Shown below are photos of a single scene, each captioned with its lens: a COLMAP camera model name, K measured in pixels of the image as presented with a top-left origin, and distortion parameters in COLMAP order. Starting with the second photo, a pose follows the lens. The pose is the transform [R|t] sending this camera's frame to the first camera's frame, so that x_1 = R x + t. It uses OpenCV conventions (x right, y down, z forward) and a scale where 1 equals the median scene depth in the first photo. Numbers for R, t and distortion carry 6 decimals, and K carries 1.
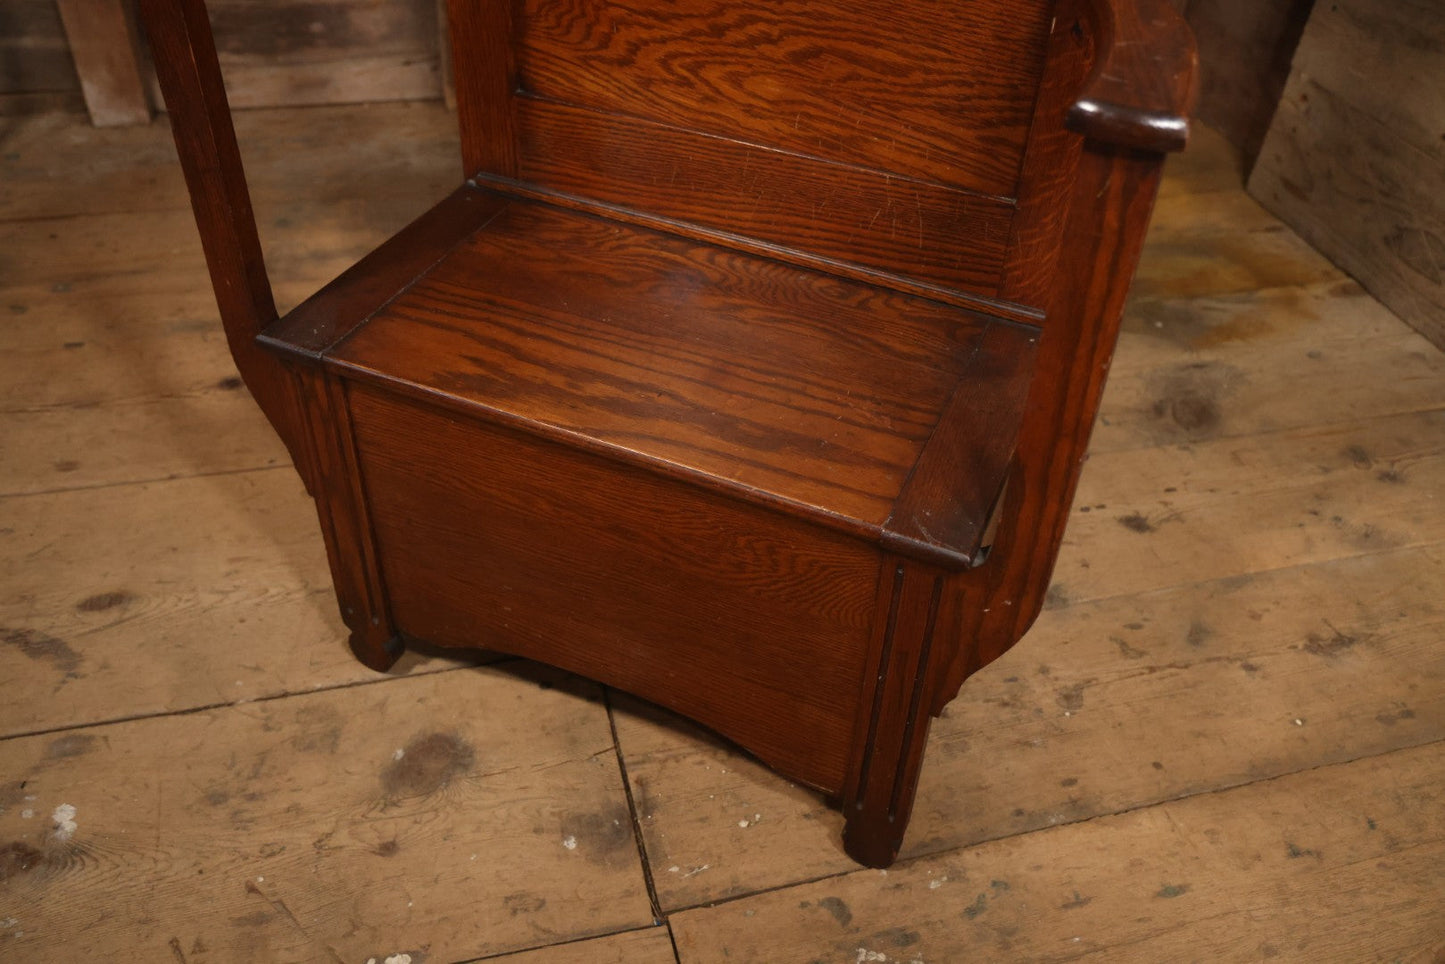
lens RADIAL K [[1271.0, 0, 729.1], [0, 1271.0, 473.8], [0, 0, 1]] dist [-0.022018, 0.078000]
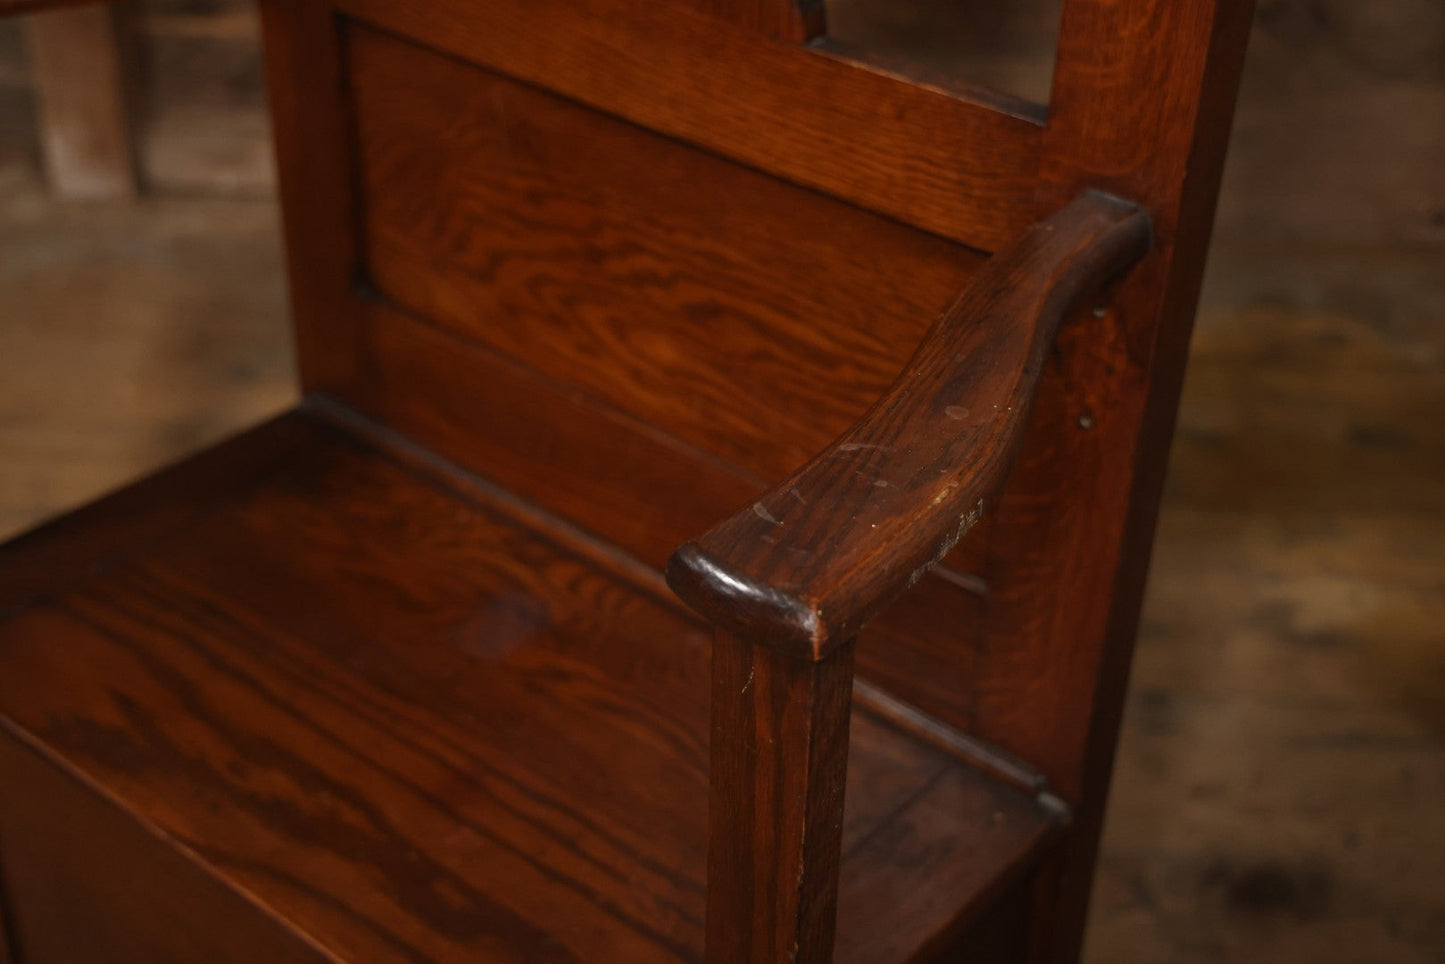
lens RADIAL K [[2020.7, 0, 720.3], [0, 2020.7, 487.3], [0, 0, 1]] dist [0.140433, 0.000000]
pose [[0.956706, 0.145964, -0.251808, 0.313179], [-0.174915, 0.979835, -0.096586, -0.134337], [0.232632, 0.136449, 0.962945, 0.025819]]
